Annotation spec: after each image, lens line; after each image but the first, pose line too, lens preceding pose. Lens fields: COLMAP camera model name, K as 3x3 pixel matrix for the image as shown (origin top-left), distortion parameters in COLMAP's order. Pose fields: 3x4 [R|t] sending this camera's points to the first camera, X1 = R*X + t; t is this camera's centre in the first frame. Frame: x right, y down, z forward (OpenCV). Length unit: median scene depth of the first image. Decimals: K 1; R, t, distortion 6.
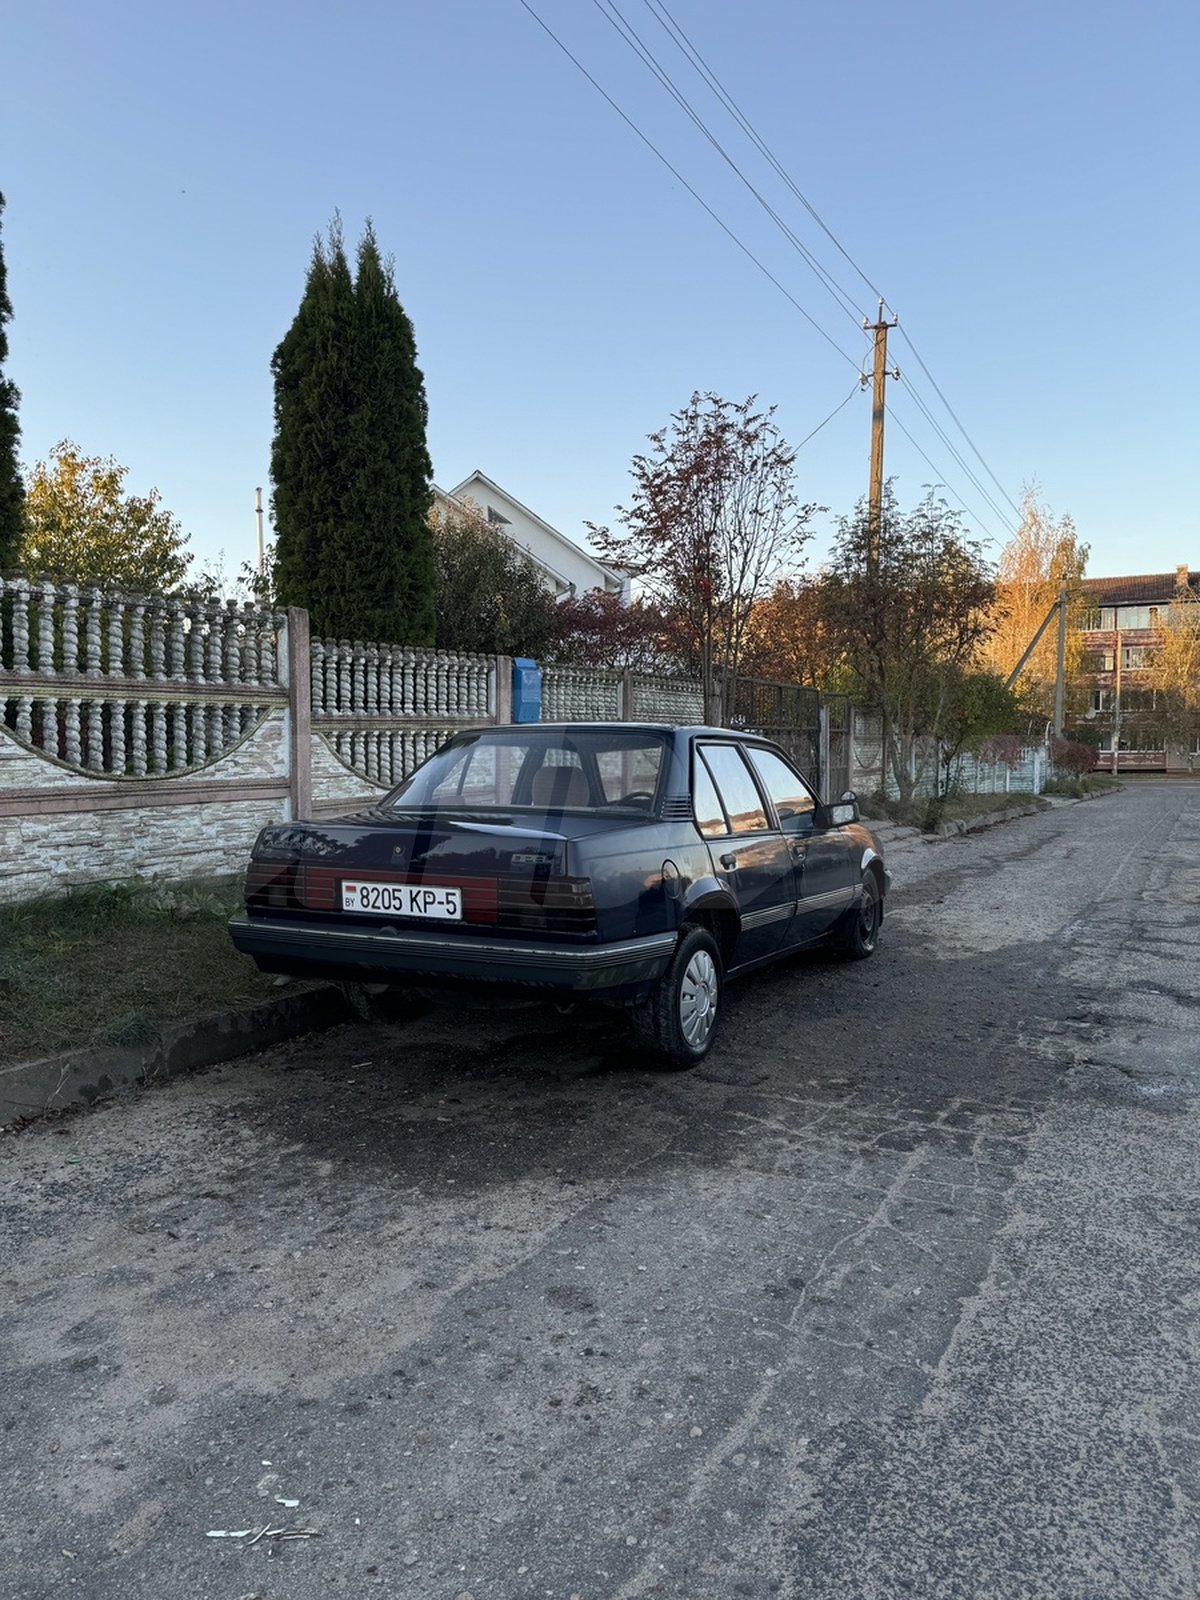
lens RADIAL K [[1125.4, 0, 600.3], [0, 1125.4, 838.0], [0, 0, 1]] dist [0.034040, -0.050716]
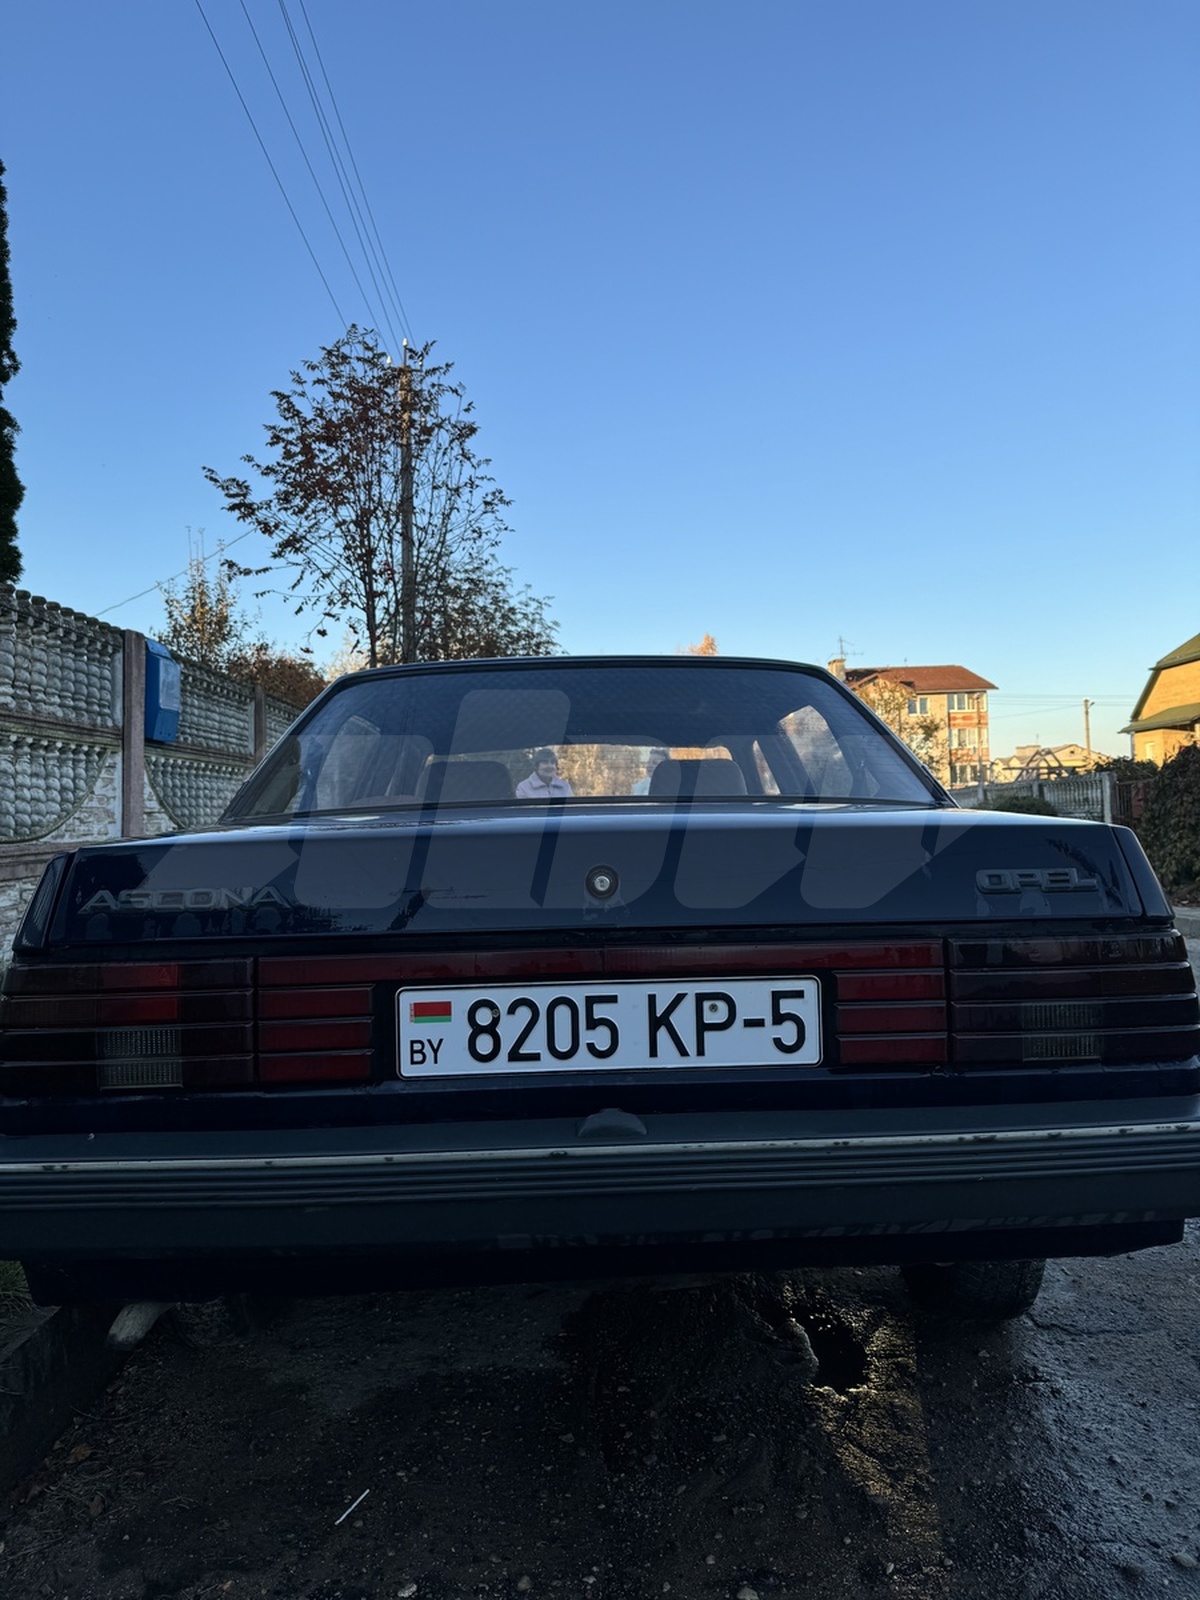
lens RADIAL K [[1125.4, 0, 599.9], [0, 1125.4, 817.1], [0, 0, 1]] dist [0.034040, -0.050716]
pose [[0.868473, -0.011284, 0.495608, -0.187149], [0.062186, 0.994324, -0.086334, 0.010801], [-0.491820, 0.105799, 0.864245, 0.369485]]
